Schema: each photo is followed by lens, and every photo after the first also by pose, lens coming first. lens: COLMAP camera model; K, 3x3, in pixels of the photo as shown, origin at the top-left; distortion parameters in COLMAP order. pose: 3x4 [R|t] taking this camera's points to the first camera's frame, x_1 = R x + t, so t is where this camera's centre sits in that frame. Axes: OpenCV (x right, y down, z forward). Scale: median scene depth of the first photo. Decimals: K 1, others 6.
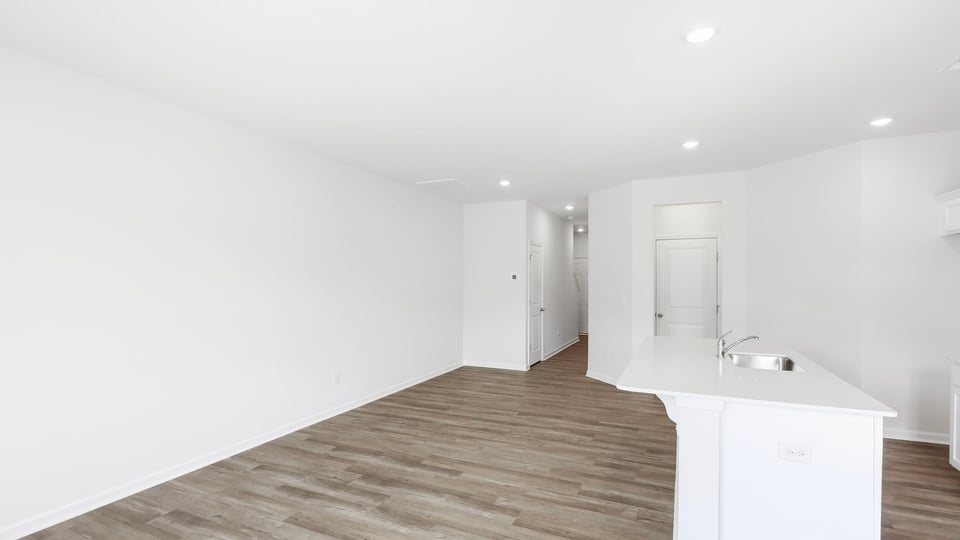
lens RADIAL K [[436.8, 0, 473.5], [0, 436.8, 286.9], [0, 0, 1]] dist [-0.019493, 0.002972]
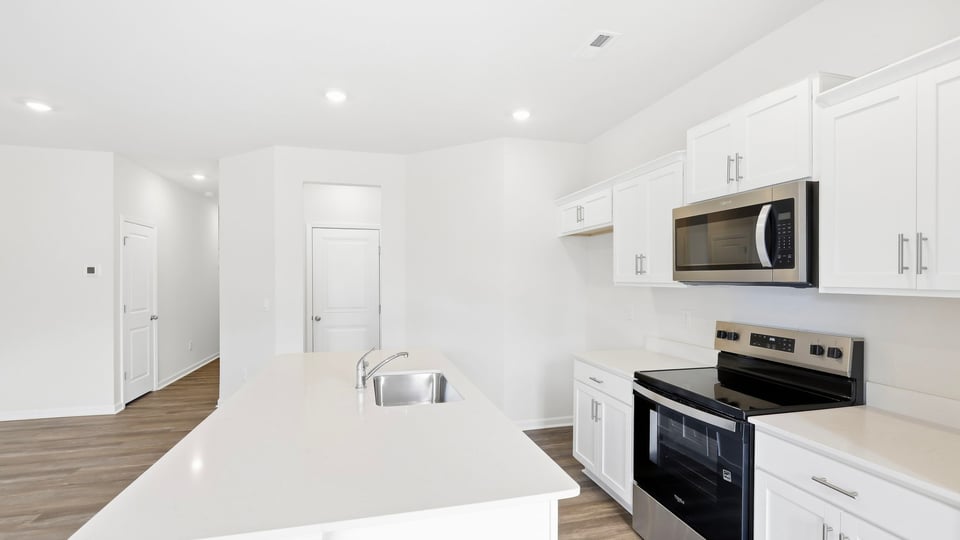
lens RADIAL K [[436.8, 0, 479.0], [0, 436.8, 277.9], [0, 0, 1]] dist [-0.019493, 0.002972]
pose [[0.760948, 0.004672, 0.648796, 0.218019], [0.003869, 0.999924, -0.011738, -0.002987], [-0.648802, 0.011443, 0.760871, 0.289729]]
